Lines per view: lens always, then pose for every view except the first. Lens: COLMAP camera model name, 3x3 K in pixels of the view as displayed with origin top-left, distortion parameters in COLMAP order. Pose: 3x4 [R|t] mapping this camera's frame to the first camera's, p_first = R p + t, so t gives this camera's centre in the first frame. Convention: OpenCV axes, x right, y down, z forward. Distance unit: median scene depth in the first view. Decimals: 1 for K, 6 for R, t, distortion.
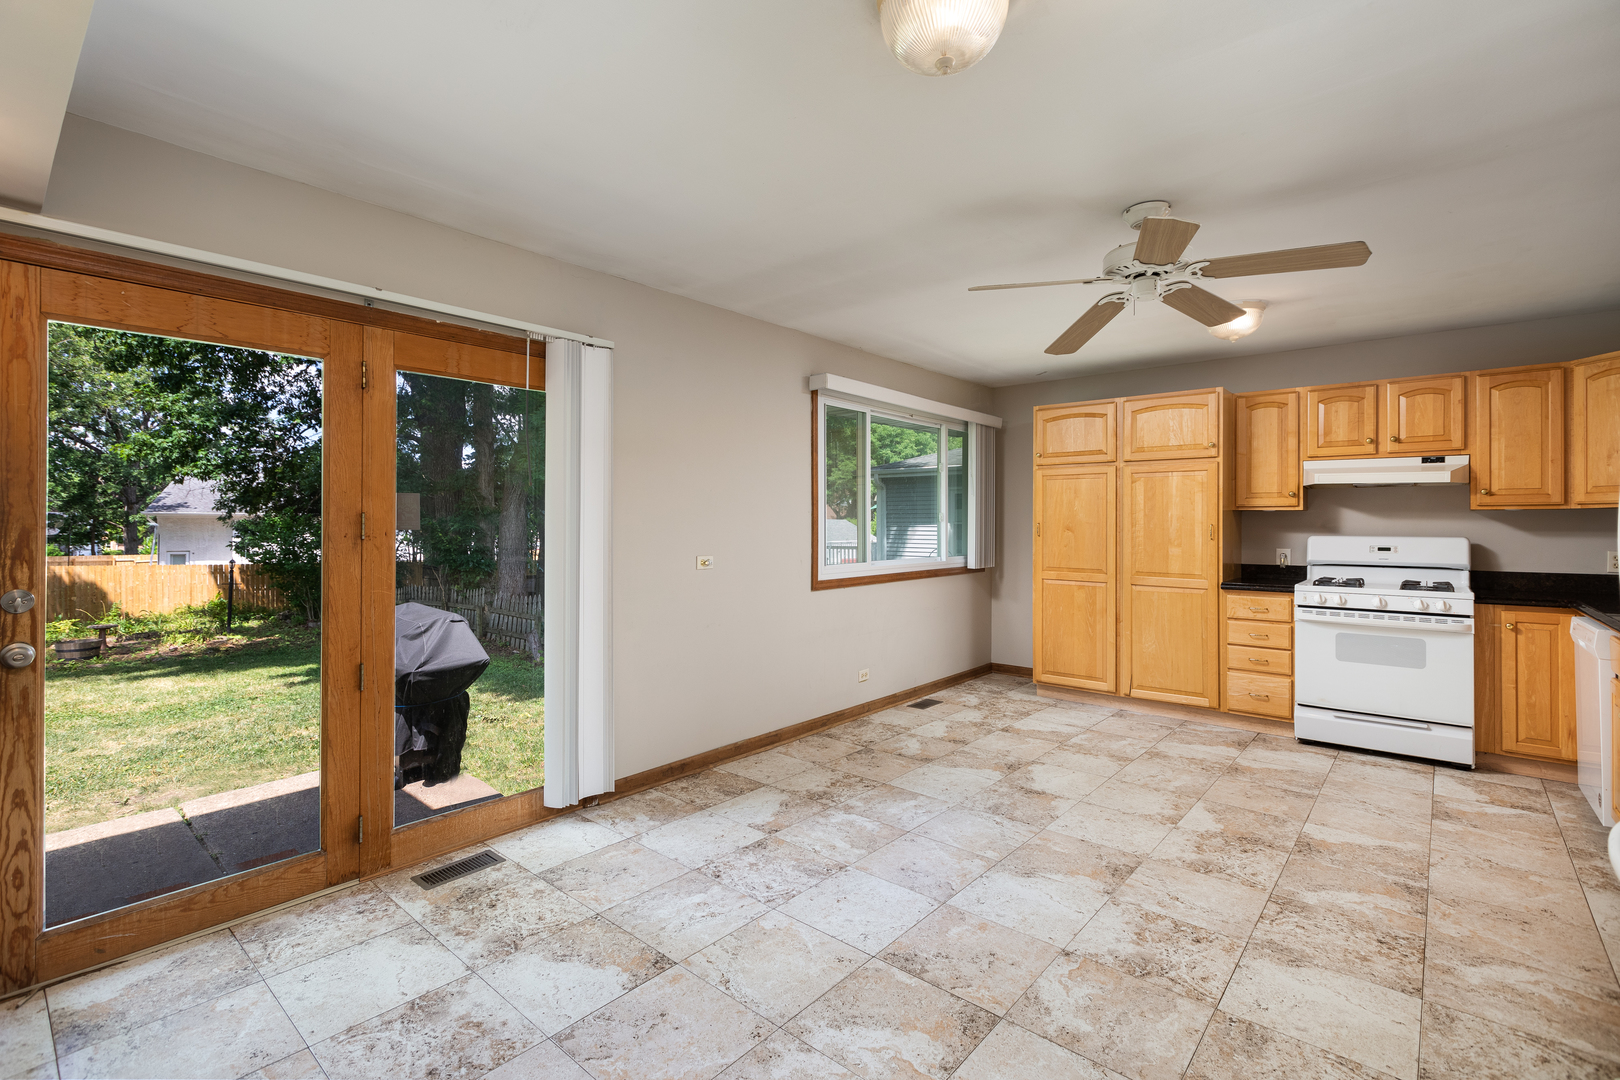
lens RADIAL K [[733.0, 0, 817.9], [0, 733.0, 519.3], [0, 0, 1]] dist [0.000249, -0.000353]
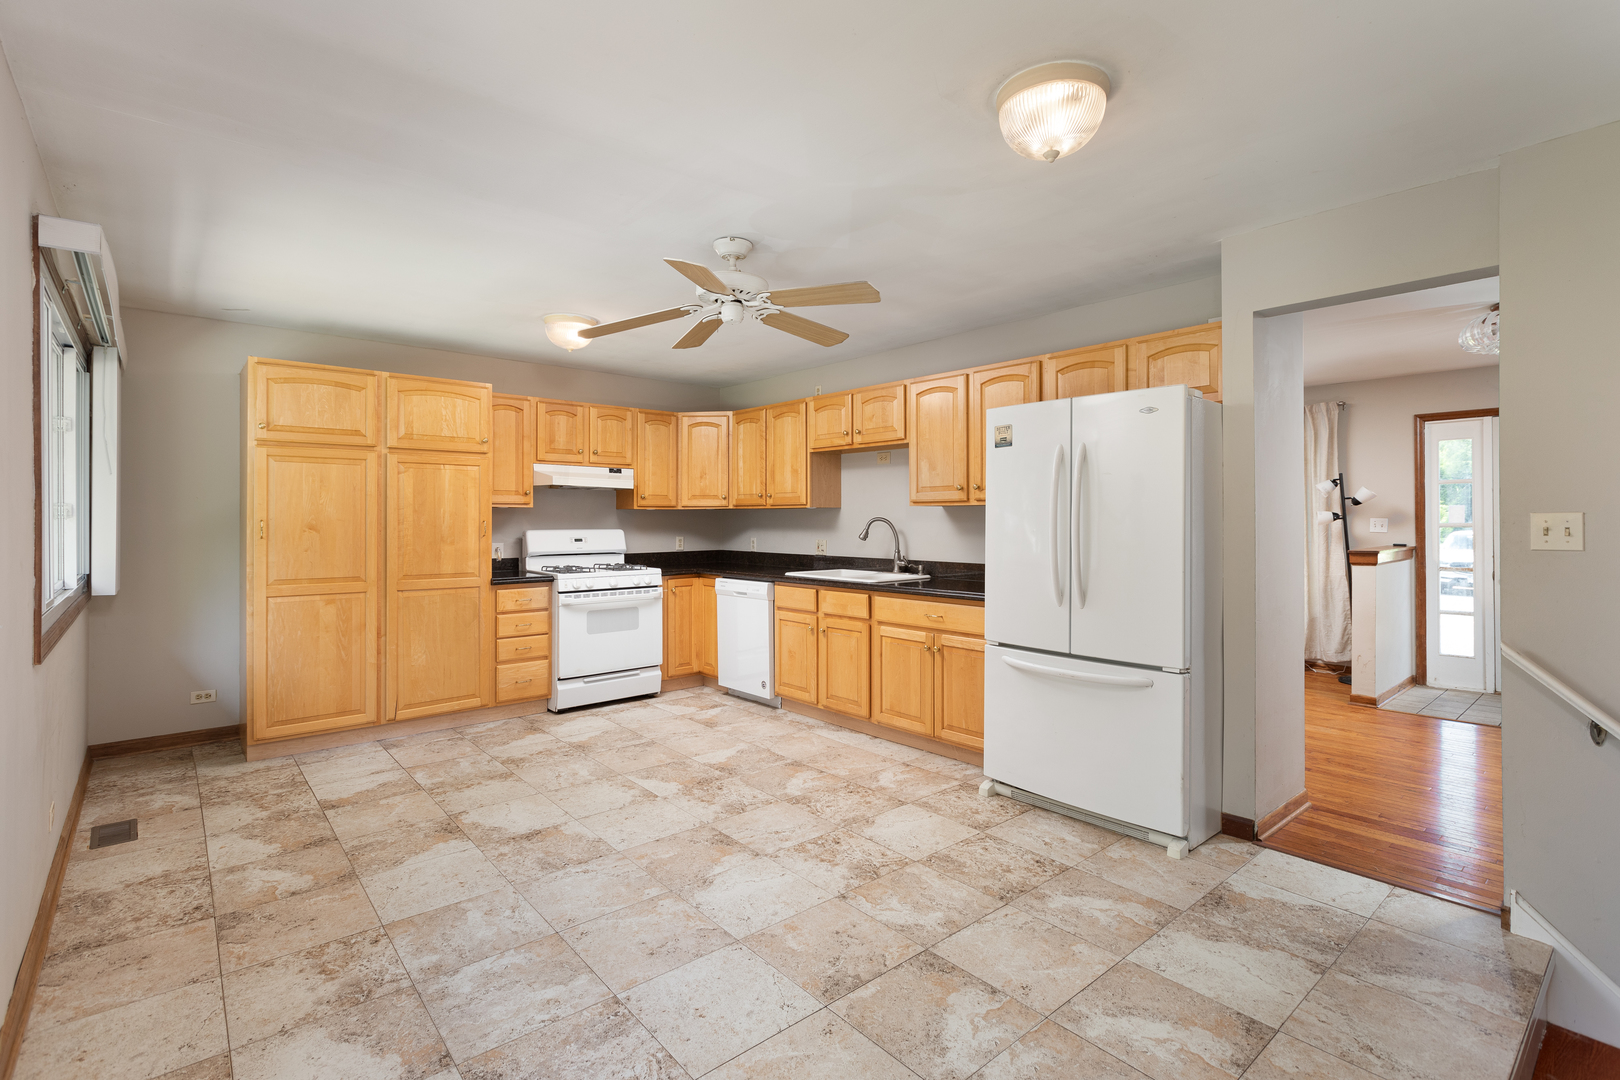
lens RADIAL K [[733.0, 0, 821.3], [0, 733.0, 517.0], [0, 0, 1]] dist [0.000249, -0.000353]
pose [[0.164771, -0.000799, 0.986332, -0.446013], [-0.004436, 0.999989, 0.001551, -0.002375], [-0.986322, -0.004631, 0.164766, 0.473885]]
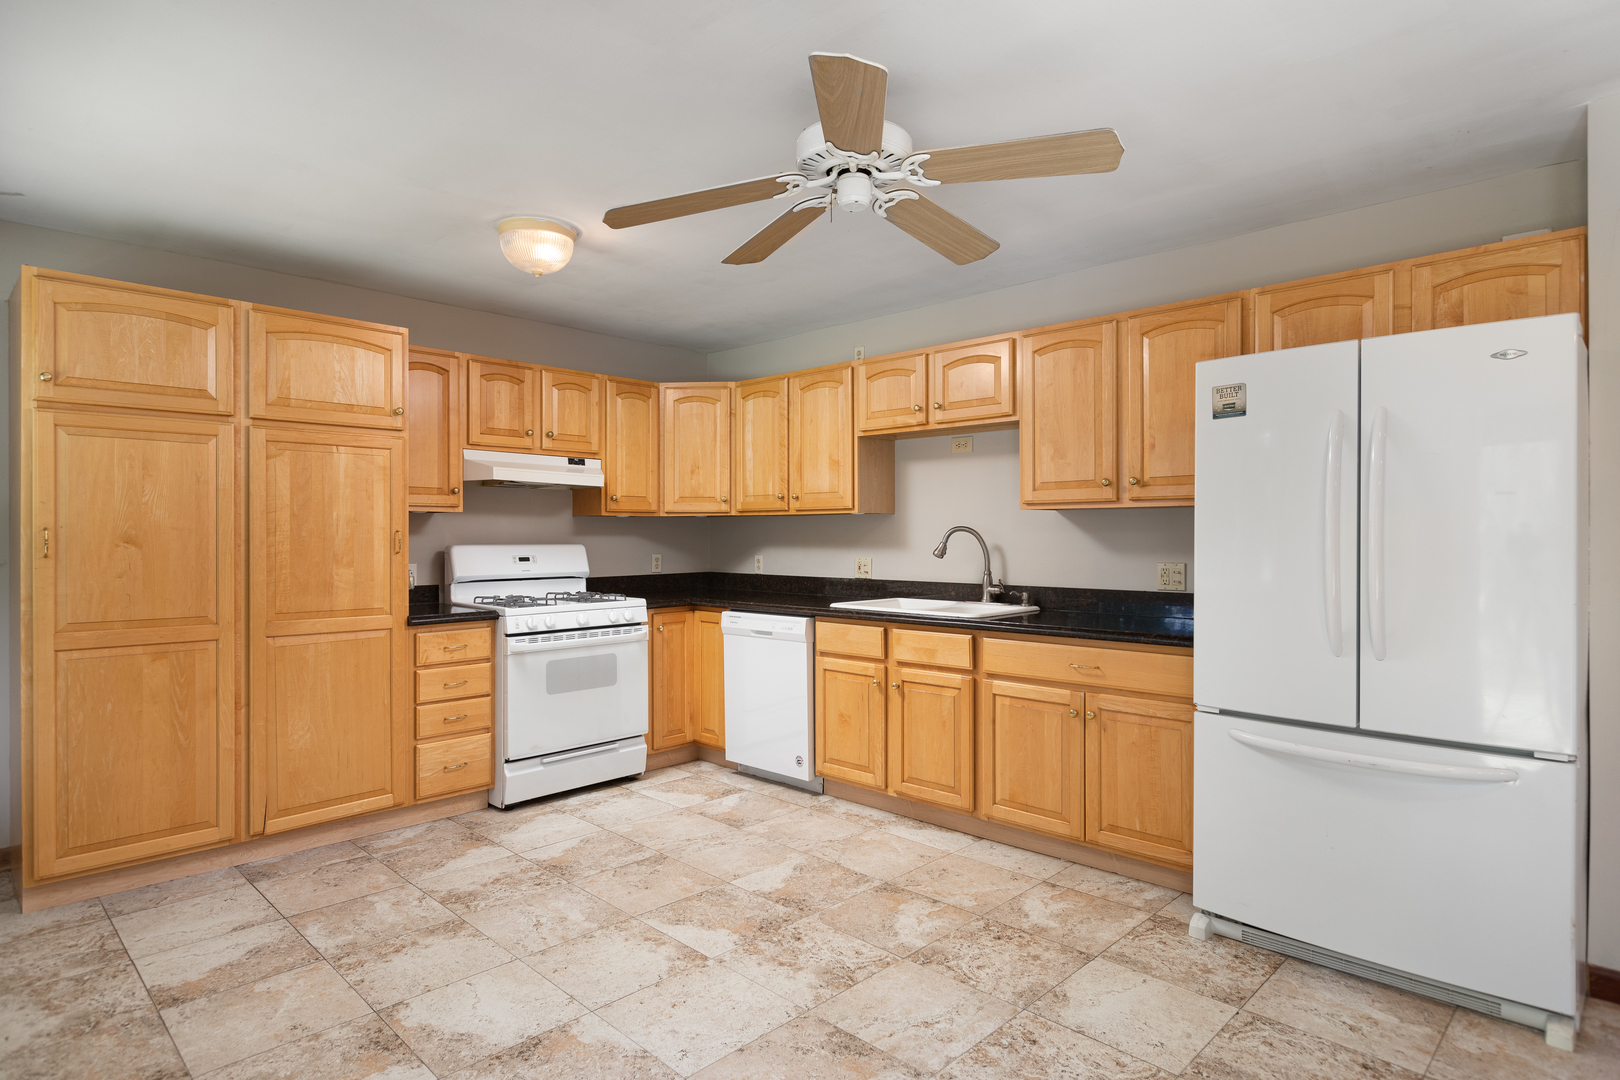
lens RADIAL K [[868.4, 0, 823.0], [0, 868.4, 535.2], [0, 0, 1]] dist [0.006856, -0.005214]
pose [[0.086851, -0.004804, 0.996210, -0.266351], [-0.003971, 0.999979, 0.005168, 0.006308], [-0.996213, -0.004405, 0.086830, 0.667450]]
